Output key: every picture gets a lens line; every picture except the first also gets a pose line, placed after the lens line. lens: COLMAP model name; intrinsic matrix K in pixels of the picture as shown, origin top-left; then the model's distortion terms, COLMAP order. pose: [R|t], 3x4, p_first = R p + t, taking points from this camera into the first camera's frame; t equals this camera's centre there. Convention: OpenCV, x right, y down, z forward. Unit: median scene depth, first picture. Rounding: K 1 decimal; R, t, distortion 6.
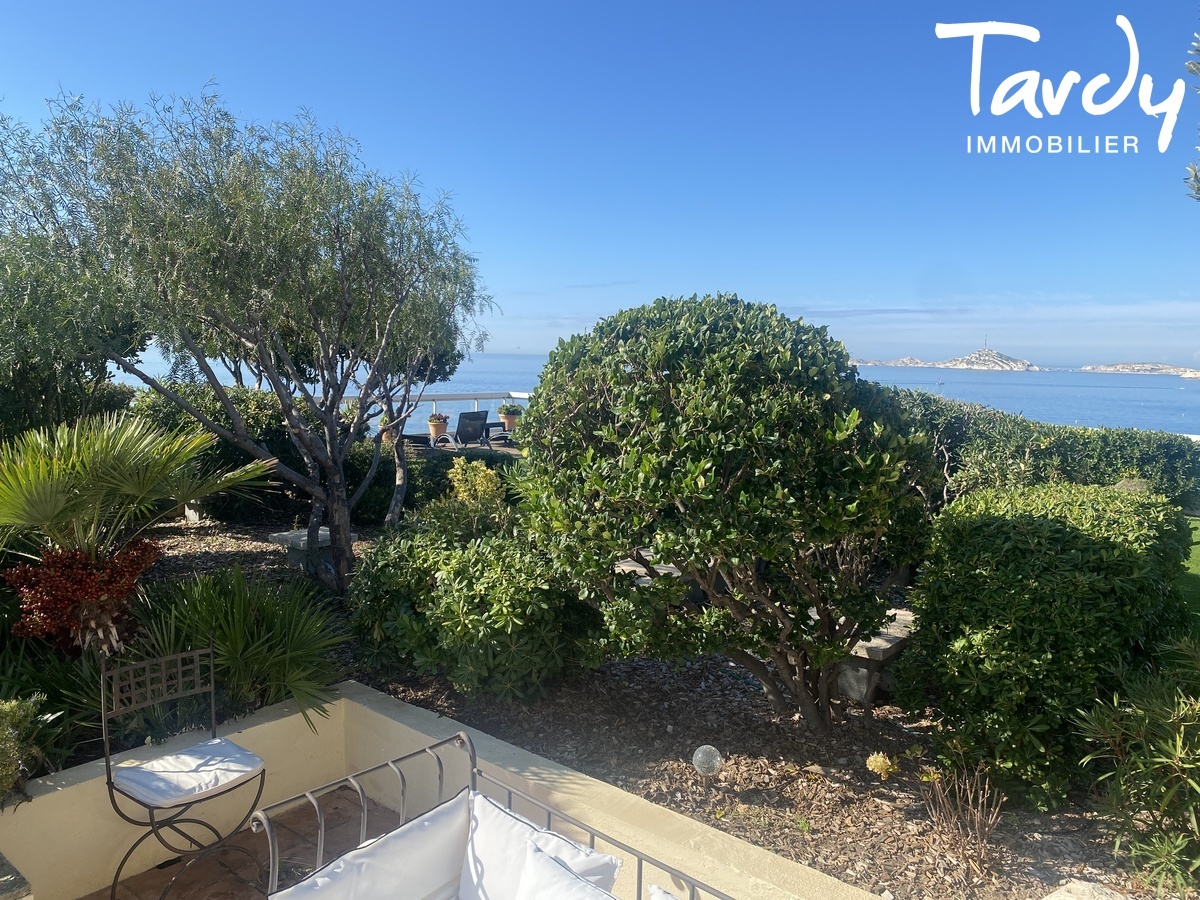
lens RADIAL K [[879.1, 0, 600.0], [0, 879.1, 450.0], [0, 0, 1]] dist [-0.003438, -0.002831]
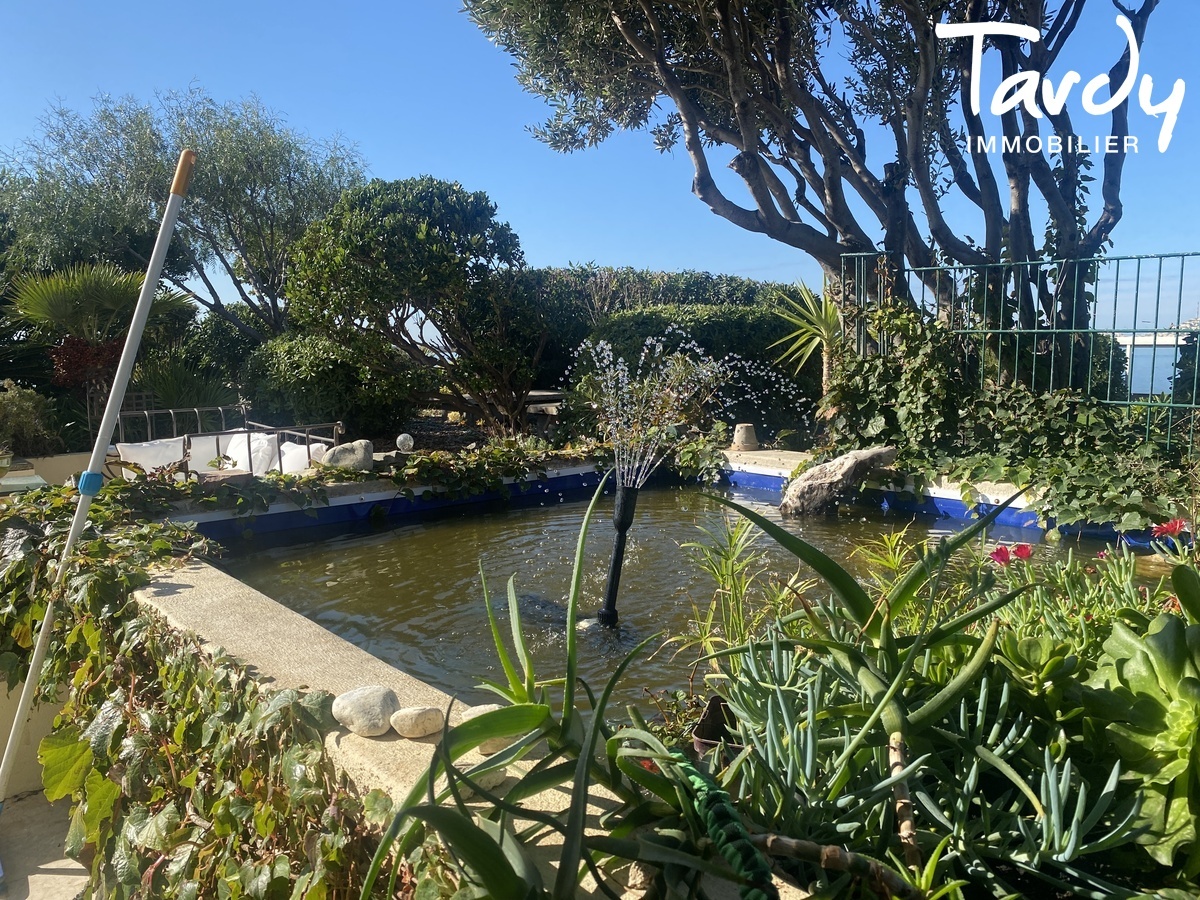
lens RADIAL K [[879.1, 0, 600.0], [0, 879.1, 450.0], [0, 0, 1]] dist [-0.003438, -0.002831]
pose [[0.983794, -0.013768, -0.178774, 0.793699], [0.015962, 0.999814, 0.010842, 0.346514], [0.178591, -0.013520, 0.983830, -0.614869]]
